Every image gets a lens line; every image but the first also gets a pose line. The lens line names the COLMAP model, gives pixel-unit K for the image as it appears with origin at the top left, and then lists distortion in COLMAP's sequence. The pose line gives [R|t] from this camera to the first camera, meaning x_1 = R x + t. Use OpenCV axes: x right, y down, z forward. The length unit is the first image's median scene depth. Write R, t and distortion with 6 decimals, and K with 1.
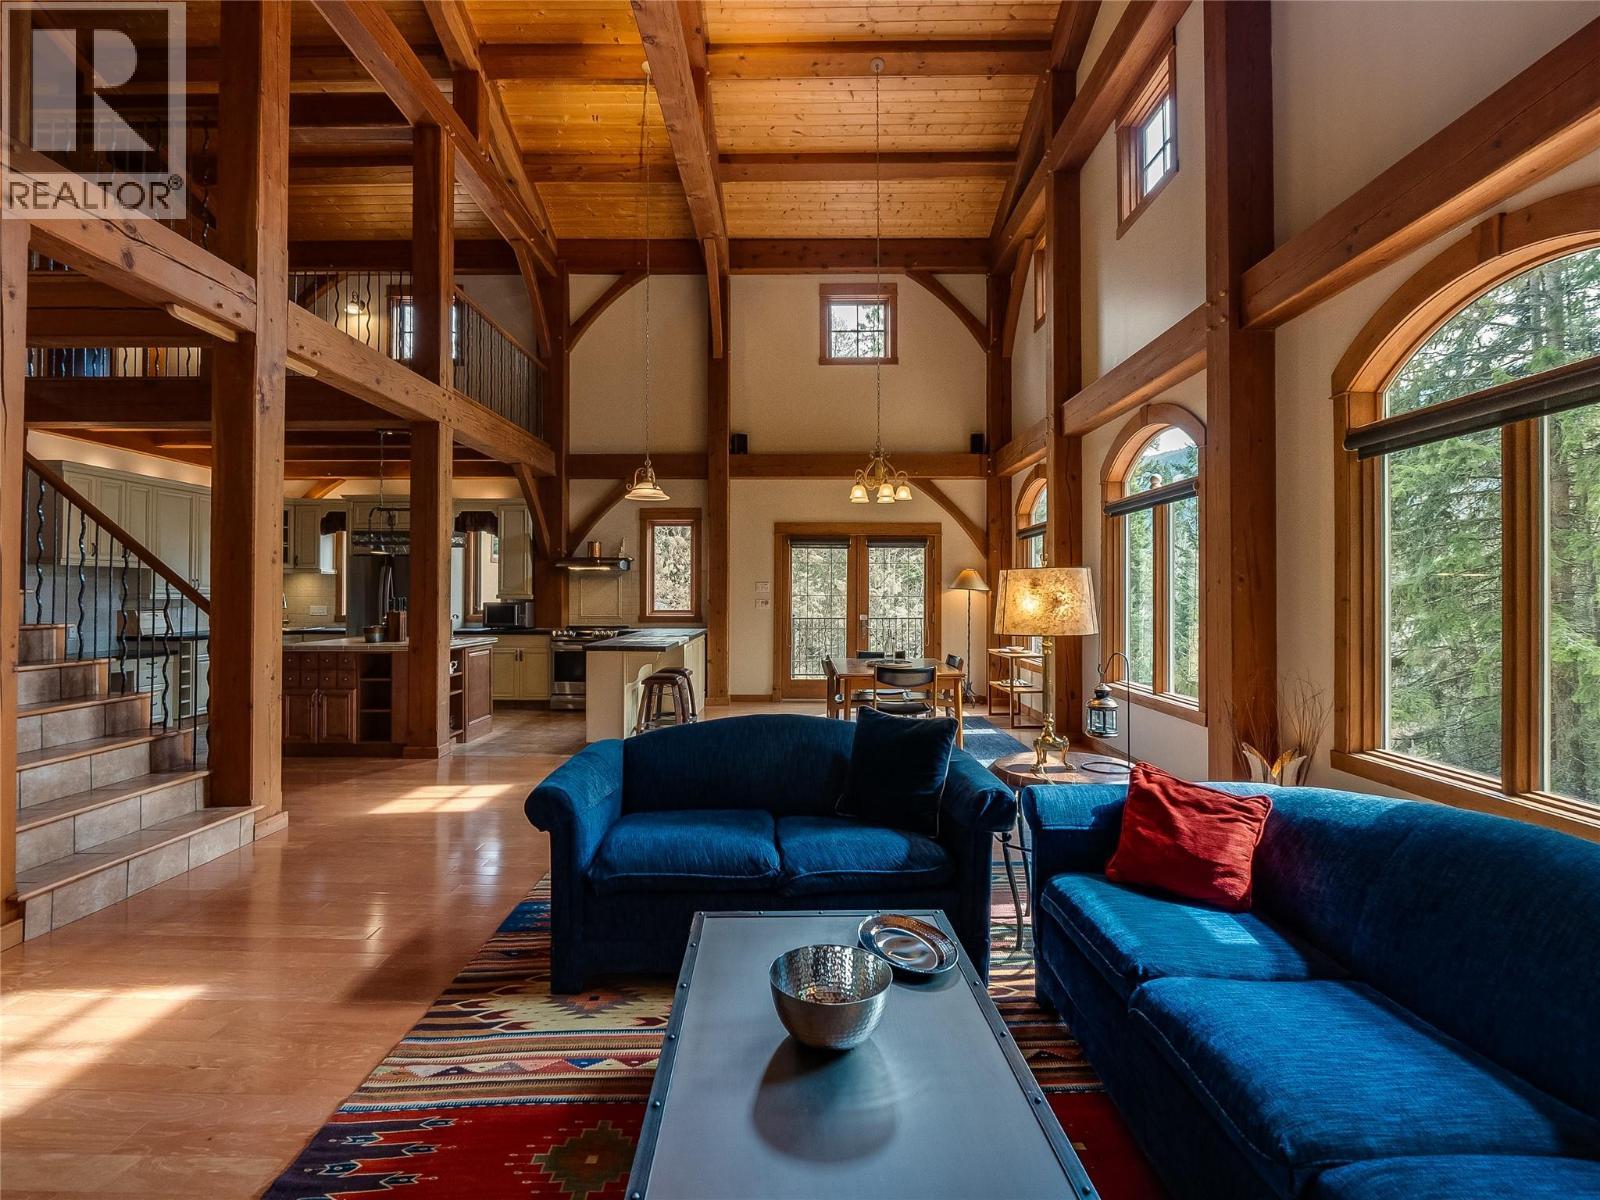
lens RADIAL K [[762.3, 0, 802.3], [0, 762.3, 582.3], [0, 0, 1]] dist [-0.009450, 0.000154]
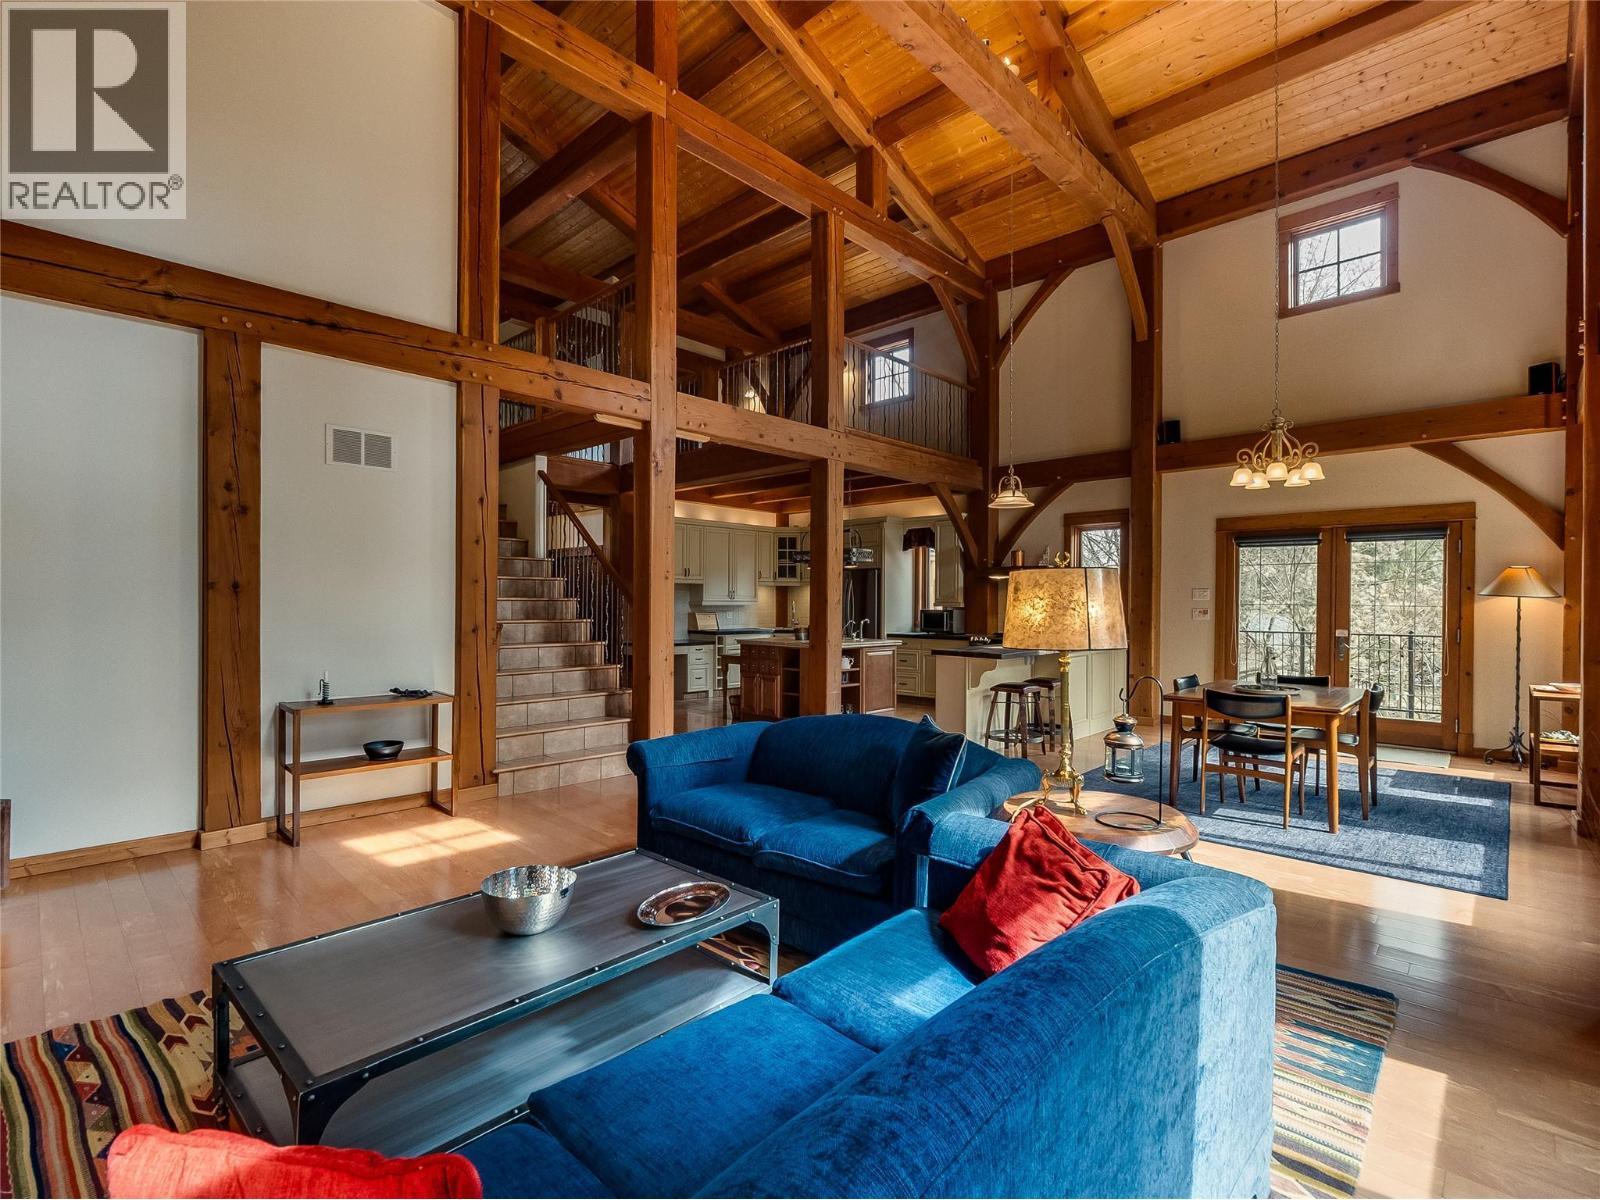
lens RADIAL K [[766.4, 0, 800.0], [0, 766.4, 600.0], [0, 0, 1]] dist [-0.006242, -0.000527]
pose [[0.721082, -0.000114, -0.692850, 0.228017], [0.008074, 0.999933, 0.008239, 0.001790], [0.692803, -0.011535, 0.721035, 0.063143]]
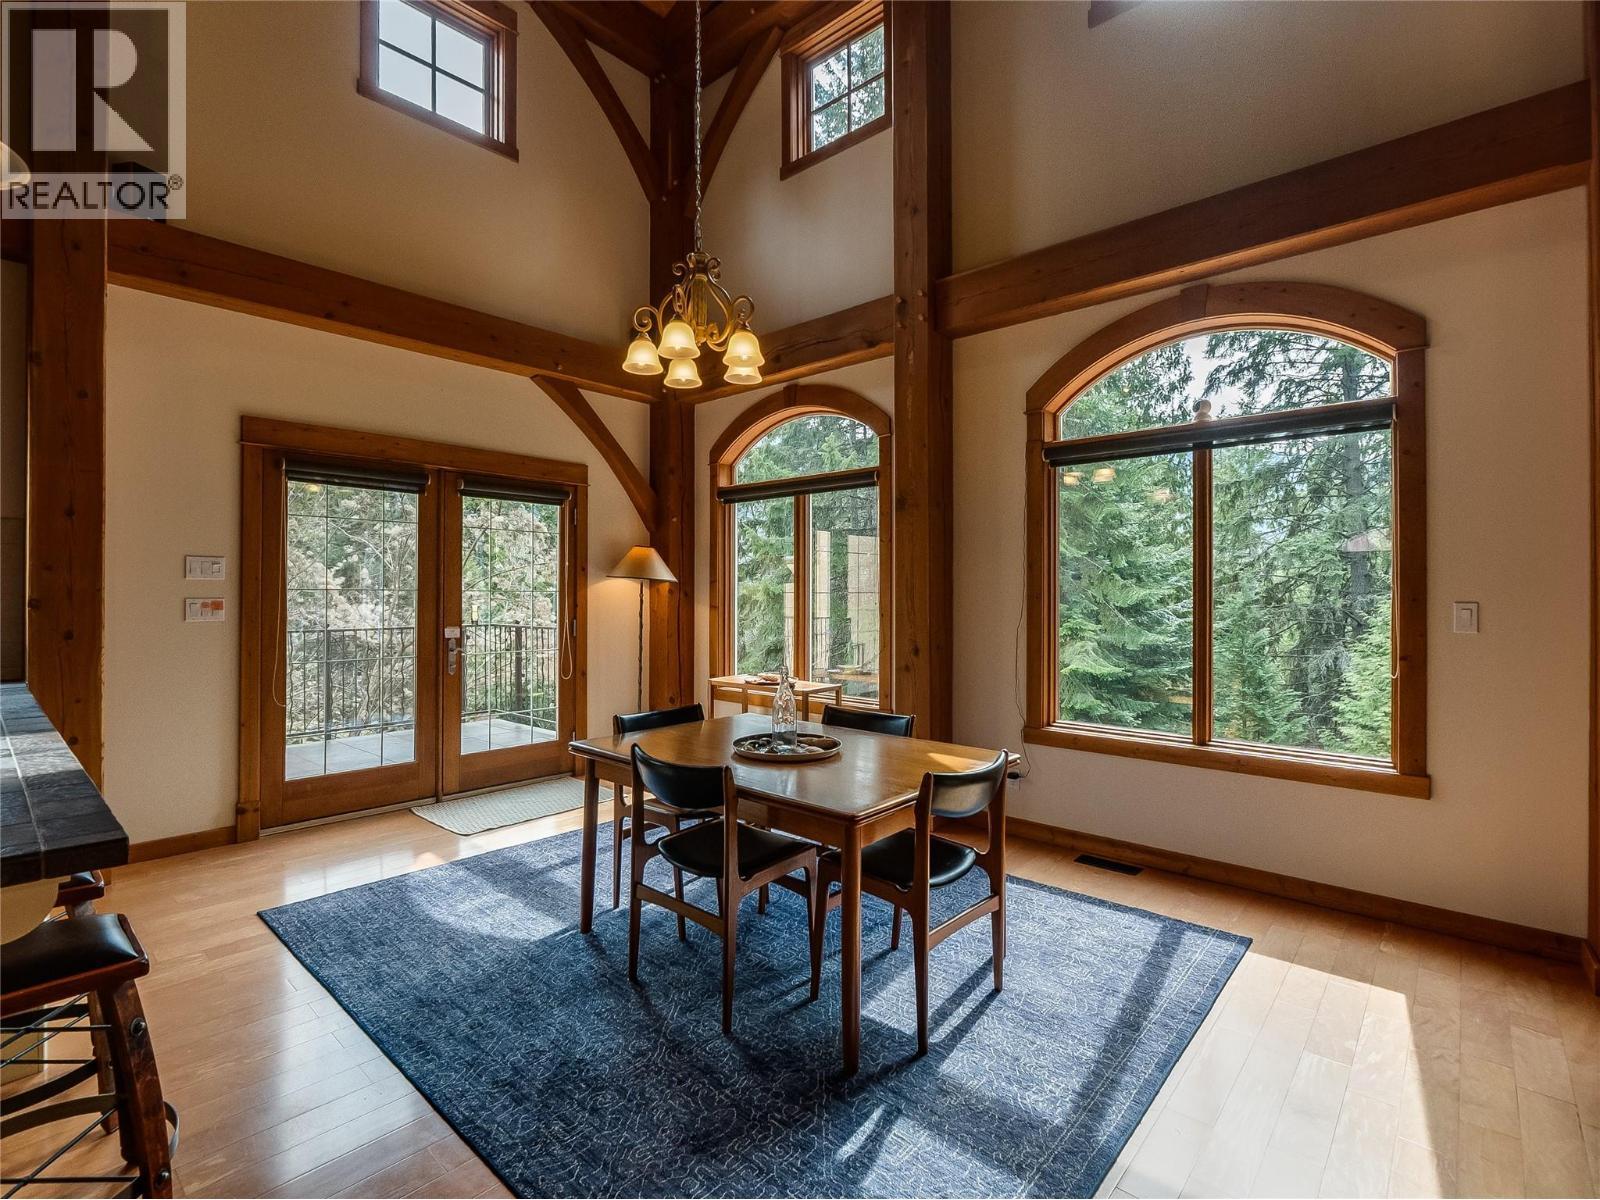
lens RADIAL K [[747.0, 0, 801.2], [0, 747.0, 594.1], [0, 0, 1]] dist [-0.014130, 0.000283]
pose [[0.666127, -0.003681, 0.745829, -0.138965], [-0.014669, 0.999730, 0.018035, 0.008477], [-0.745694, -0.022954, 0.665893, 0.515299]]
